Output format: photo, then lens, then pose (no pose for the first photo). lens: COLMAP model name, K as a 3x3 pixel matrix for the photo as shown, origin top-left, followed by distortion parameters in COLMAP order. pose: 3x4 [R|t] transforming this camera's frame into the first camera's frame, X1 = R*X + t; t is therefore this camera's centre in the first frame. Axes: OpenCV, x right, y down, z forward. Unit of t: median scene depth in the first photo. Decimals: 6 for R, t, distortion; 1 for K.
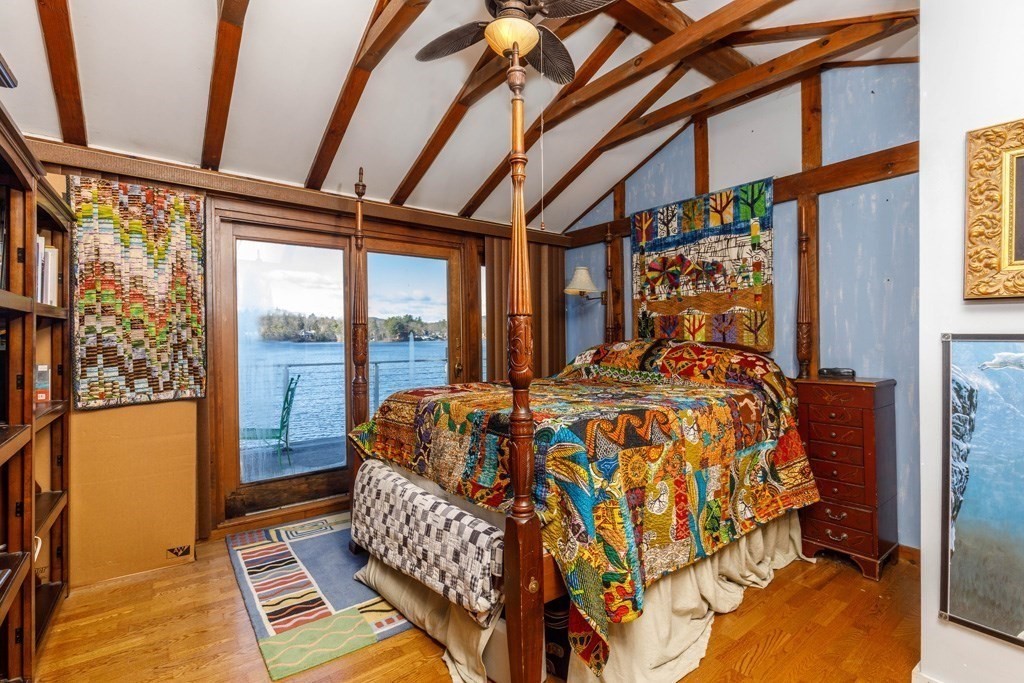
lens RADIAL K [[472.3, 0, 512.0], [0, 472.3, 341.5], [0, 0, 1]] dist [0.000897, 0.000142]
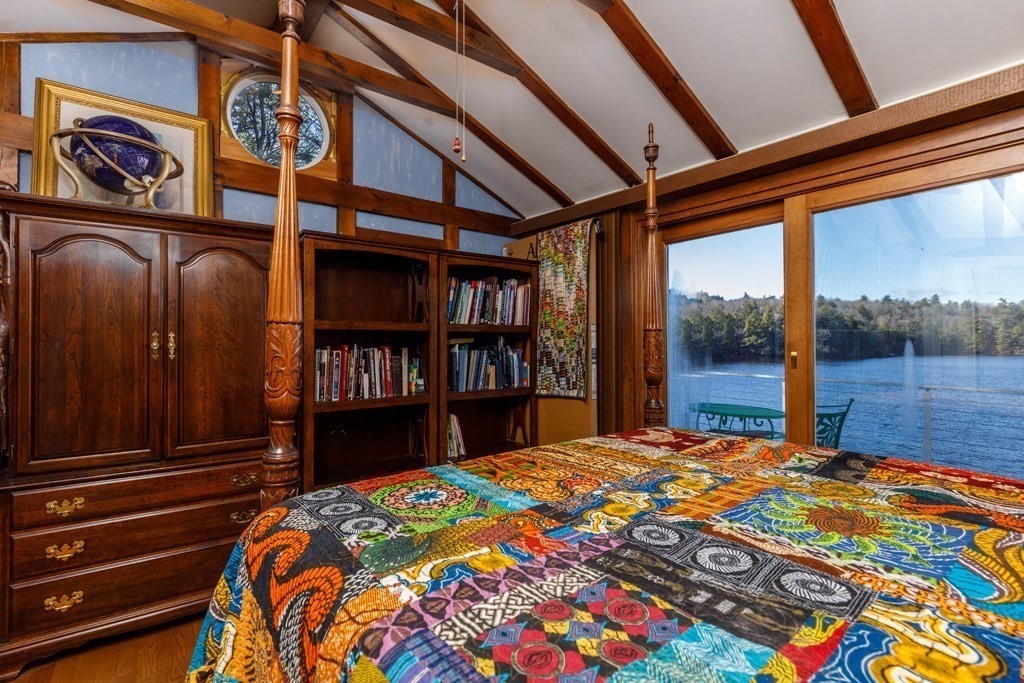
lens RADIAL K [[472.3, 0, 512.0], [0, 472.3, 341.5], [0, 0, 1]] dist [0.000897, 0.000142]
pose [[-0.005921, 0.002720, -0.999979, 0.491692], [-0.010999, 0.999936, 0.002785, -0.020494], [0.999922, 0.011015, -0.005890, 0.871678]]
